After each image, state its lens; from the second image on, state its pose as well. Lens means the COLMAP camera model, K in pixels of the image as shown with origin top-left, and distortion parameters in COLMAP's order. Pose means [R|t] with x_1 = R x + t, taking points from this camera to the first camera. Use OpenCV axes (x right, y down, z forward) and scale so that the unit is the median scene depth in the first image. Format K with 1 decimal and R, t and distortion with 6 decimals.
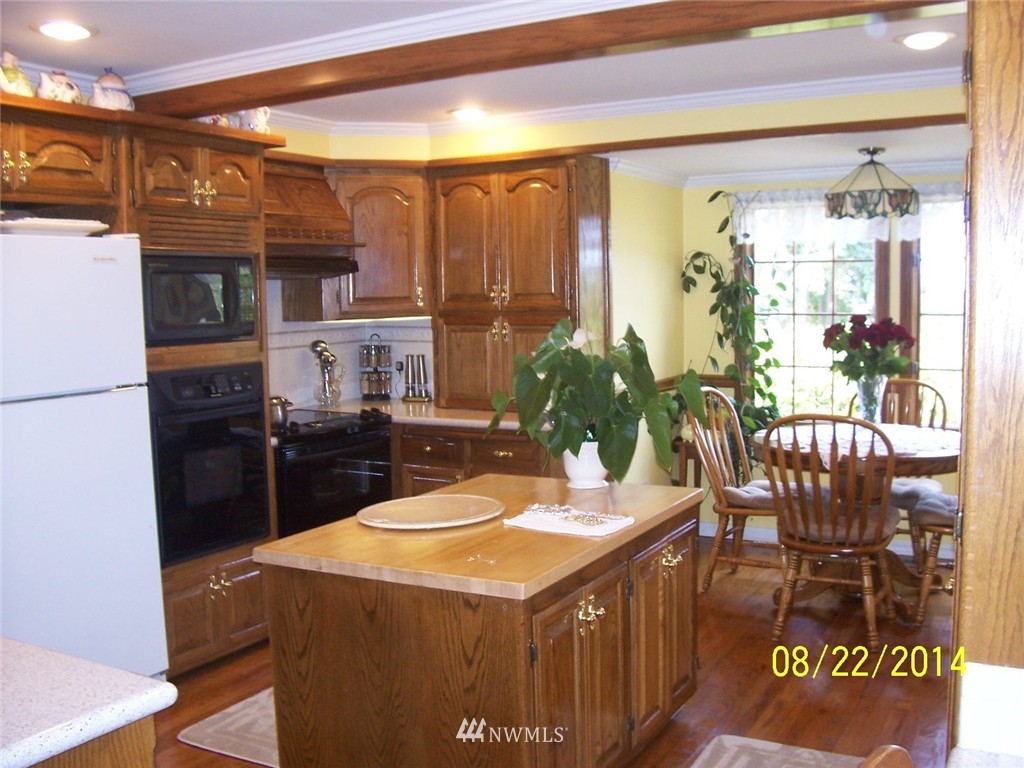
lens RADIAL K [[1023.5, 0, 512.0], [0, 1023.5, 384.0], [0, 0, 1]] dist [-0.110439, 0.008531]
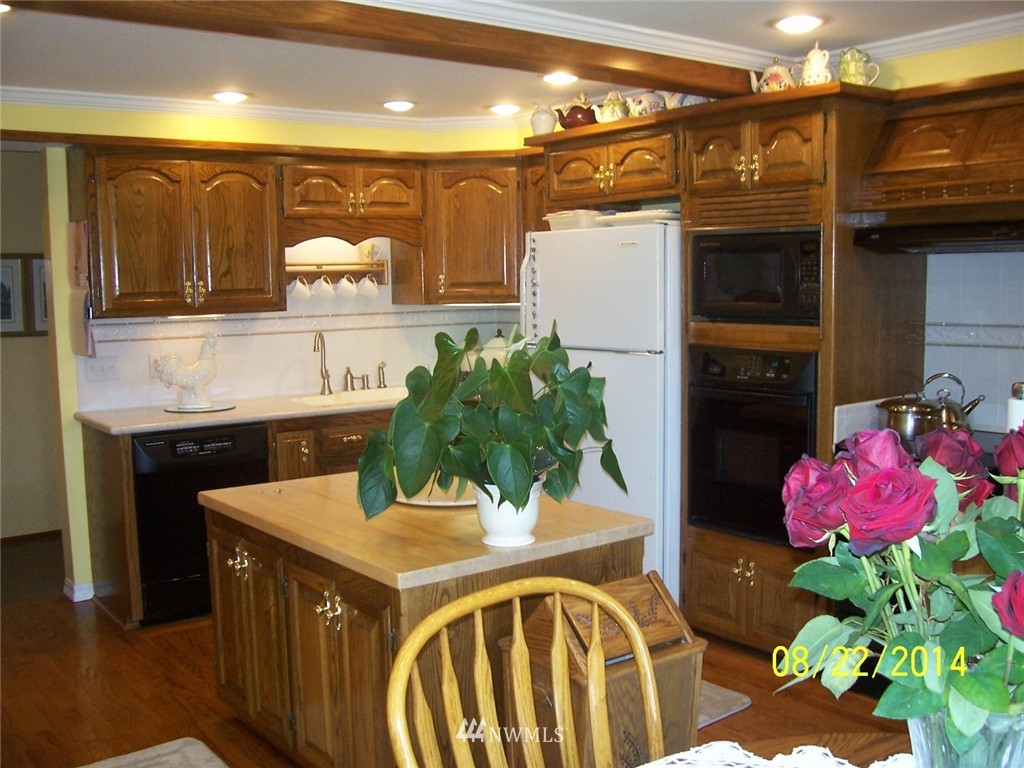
lens RADIAL K [[1023.5, 0, 512.0], [0, 1023.5, 384.0], [0, 0, 1]] dist [-0.110439, 0.008531]
pose [[-0.395132, 0.113937, -0.911531, 0.703188], [-0.066144, 0.986174, 0.151939, -0.119484], [0.916240, 0.120328, -0.382133, 1.207351]]
